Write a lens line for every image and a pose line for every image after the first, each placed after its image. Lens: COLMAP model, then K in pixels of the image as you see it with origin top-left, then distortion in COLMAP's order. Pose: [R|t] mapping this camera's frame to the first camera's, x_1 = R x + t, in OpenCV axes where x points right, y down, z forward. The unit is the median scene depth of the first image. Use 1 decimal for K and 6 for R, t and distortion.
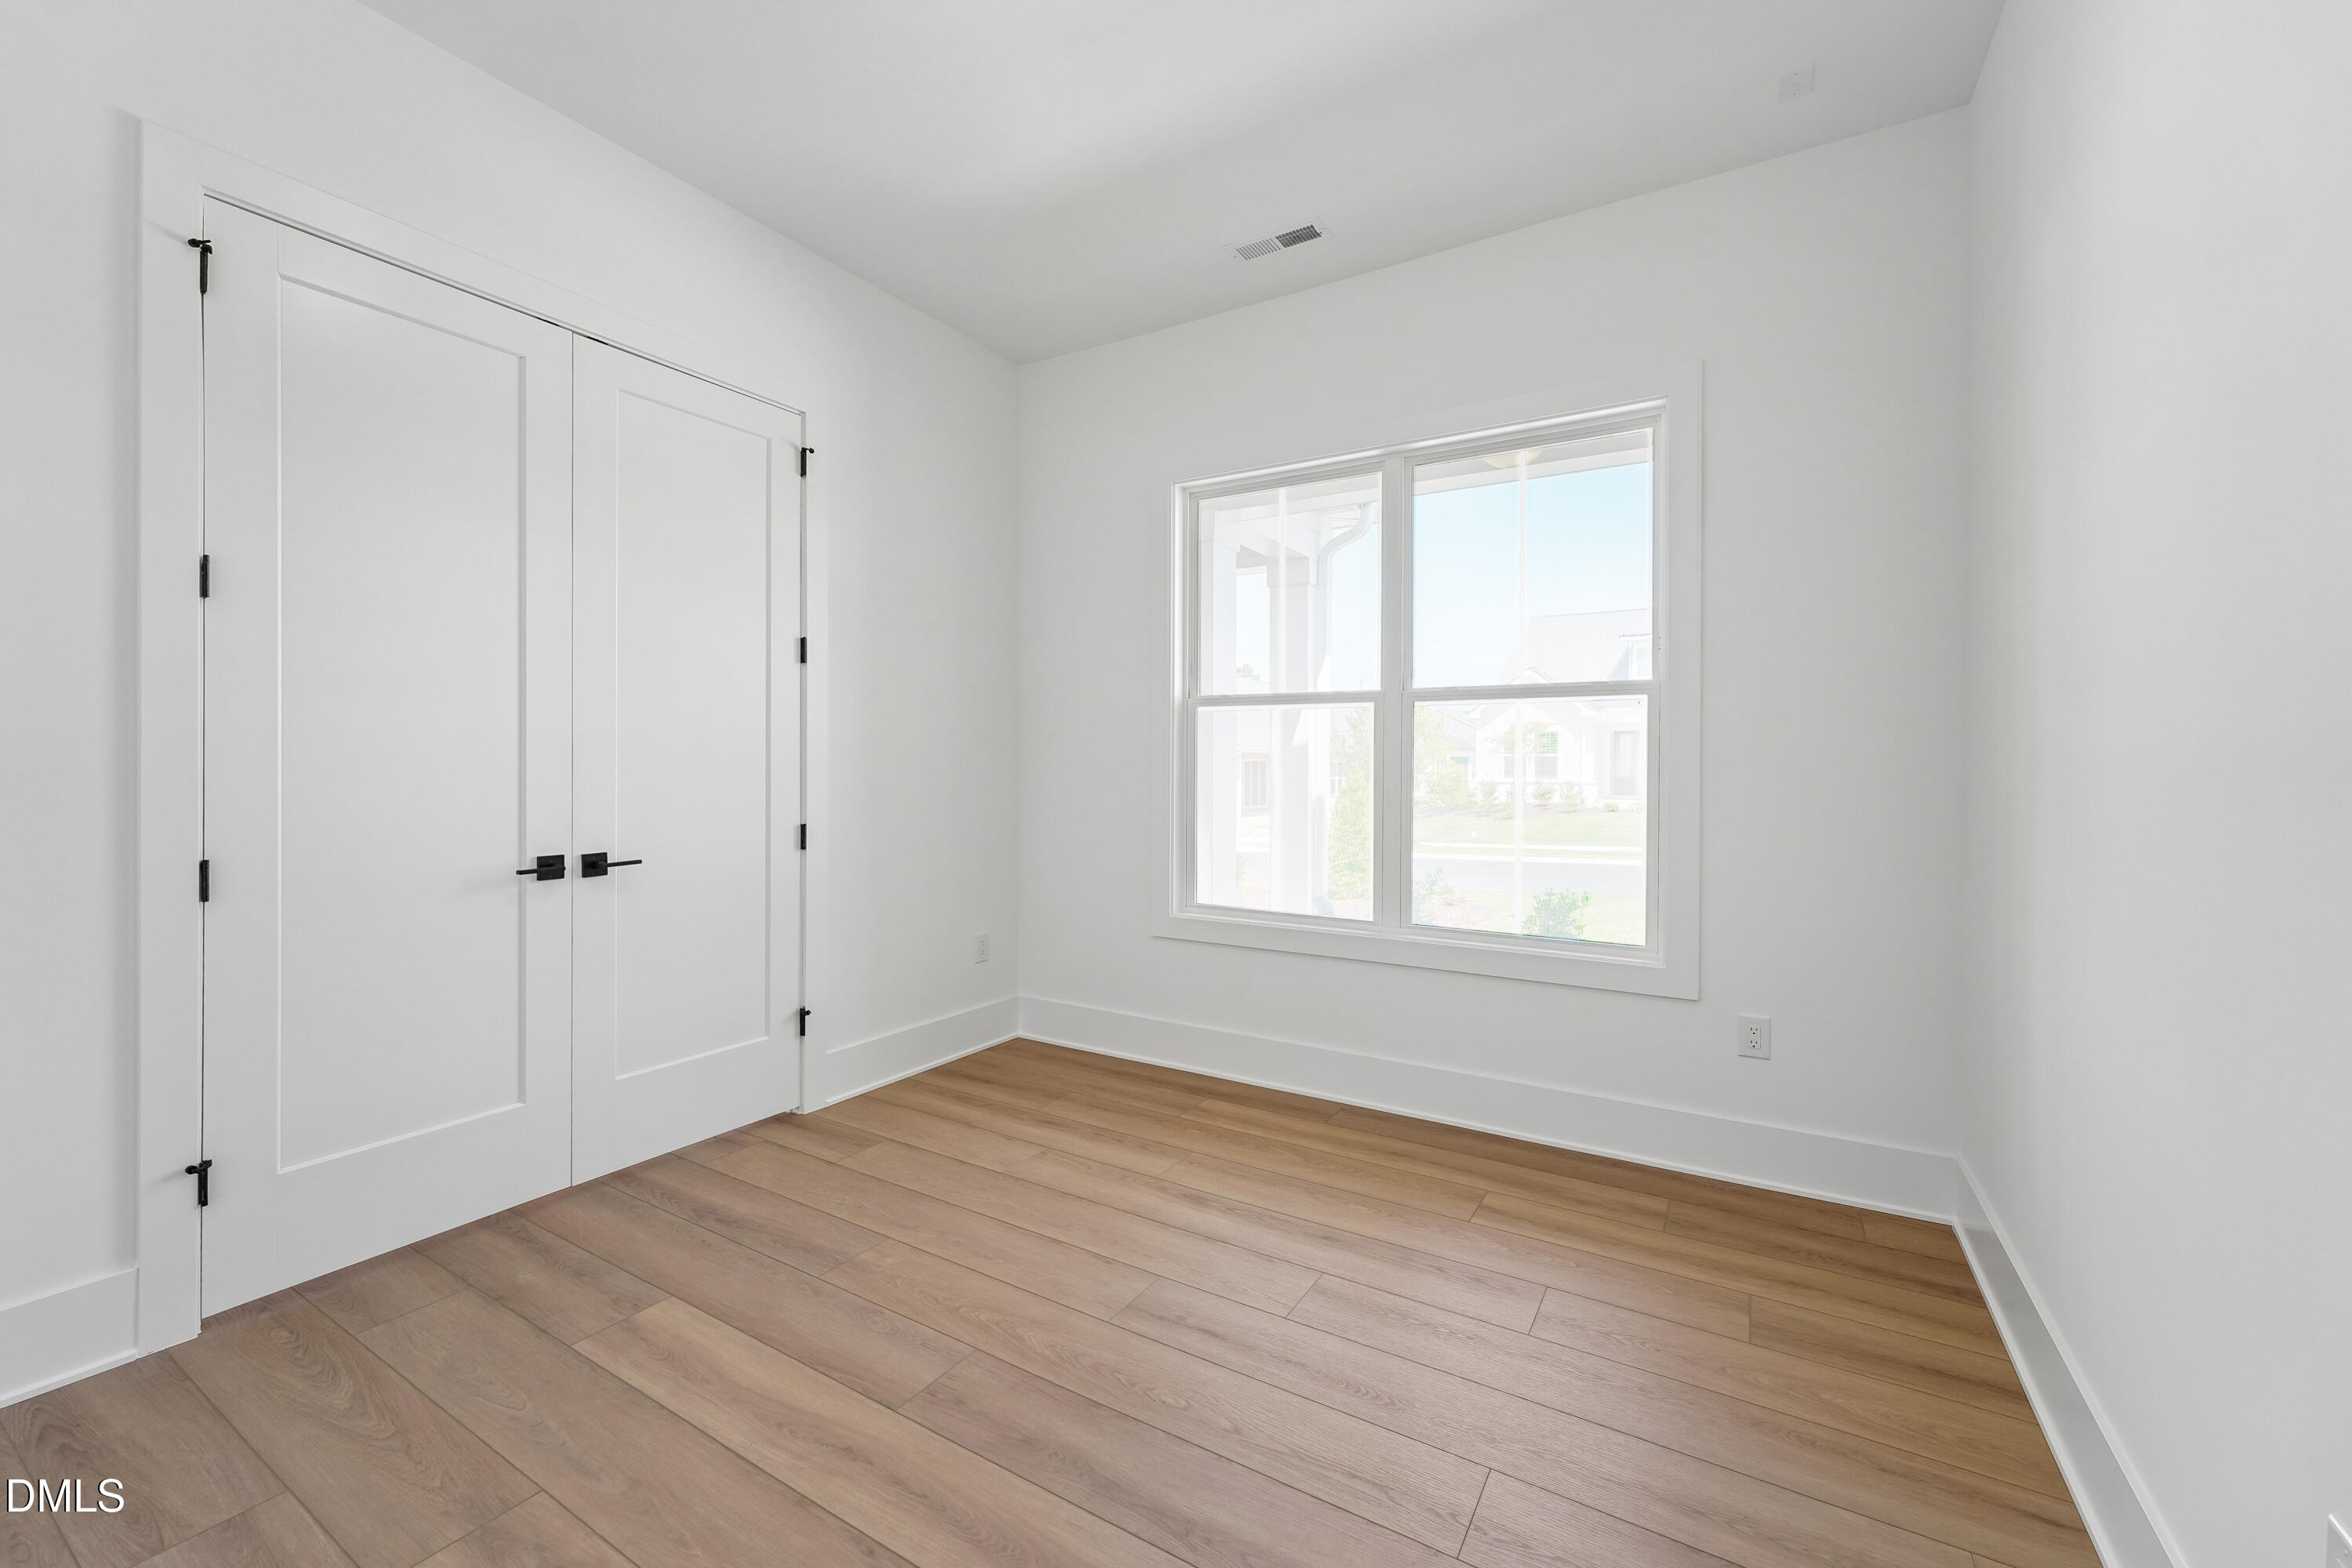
lens RADIAL K [[961.7, 0, 1148.3], [0, 961.7, 768.1], [0, 0, 1]] dist [0.000142, 0.000163]
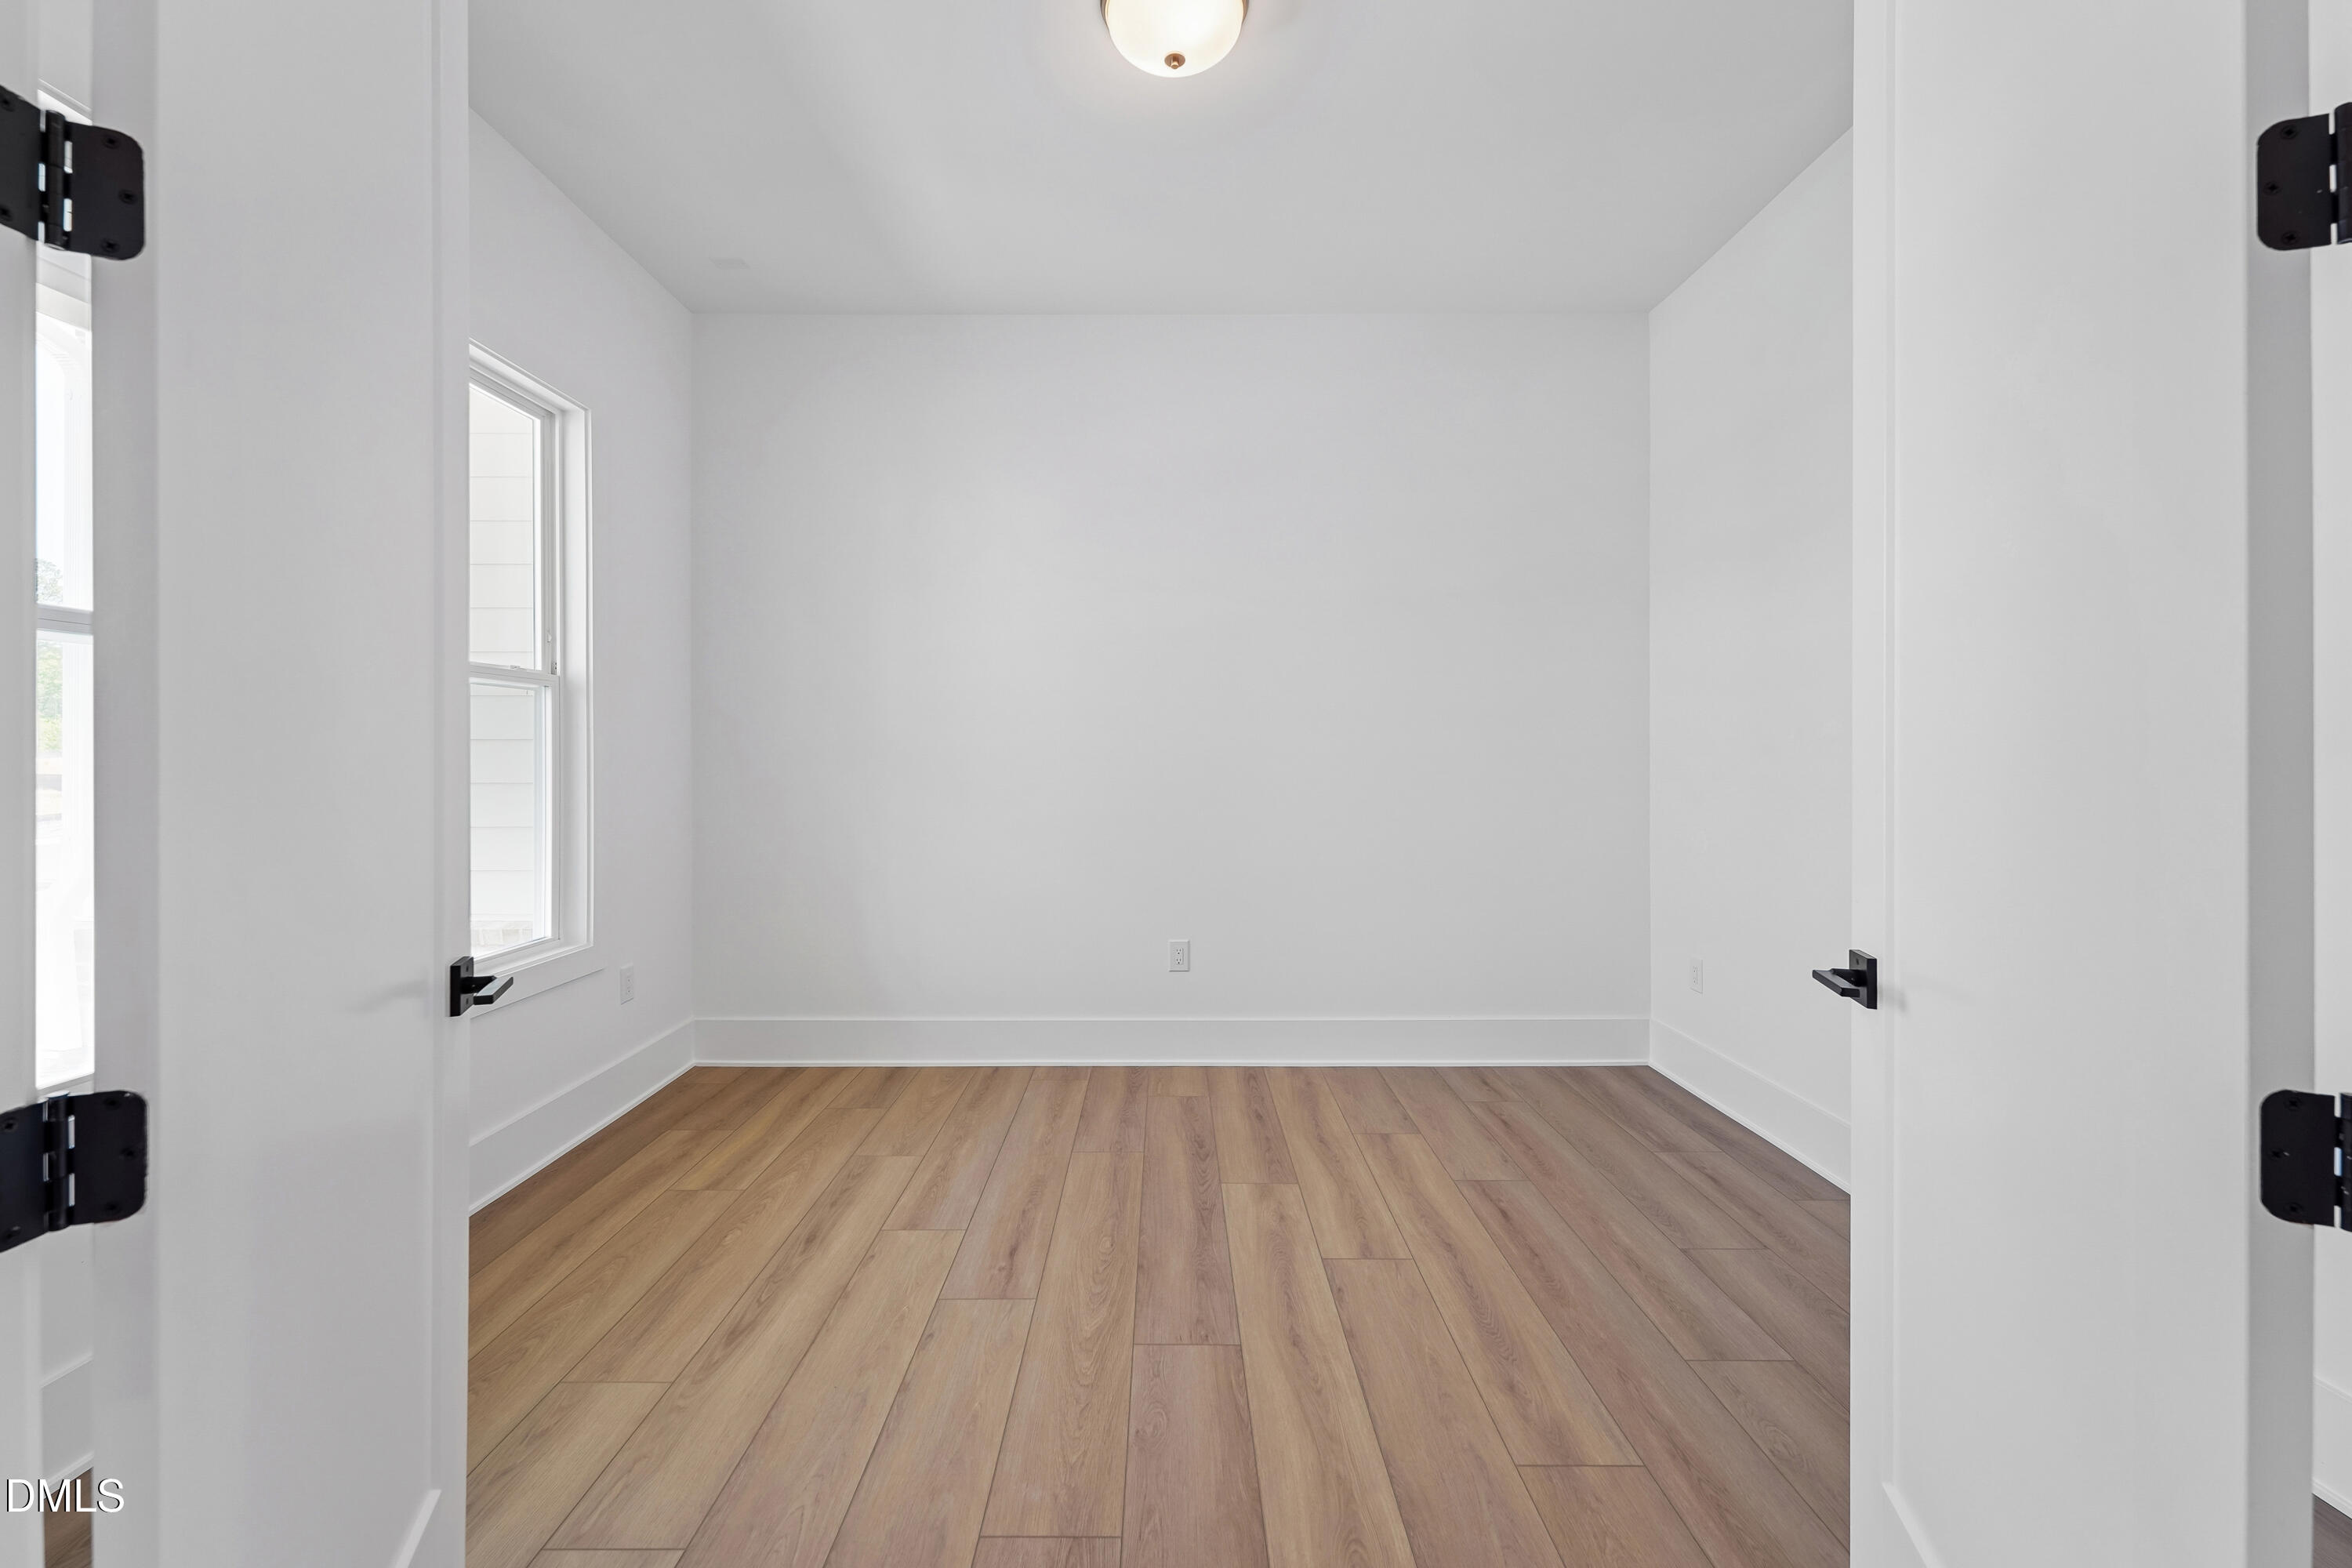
lens RADIAL K [[975.5, 0, 1175.9], [0, 975.5, 755.8], [0, 0, 1]] dist [0.000106, 0.000101]
pose [[-0.541992, -0.008904, 0.840336, -0.996305], [-0.000263, 0.999946, 0.010425, -0.022694], [-0.840383, 0.005430, -0.541965, 1.427291]]
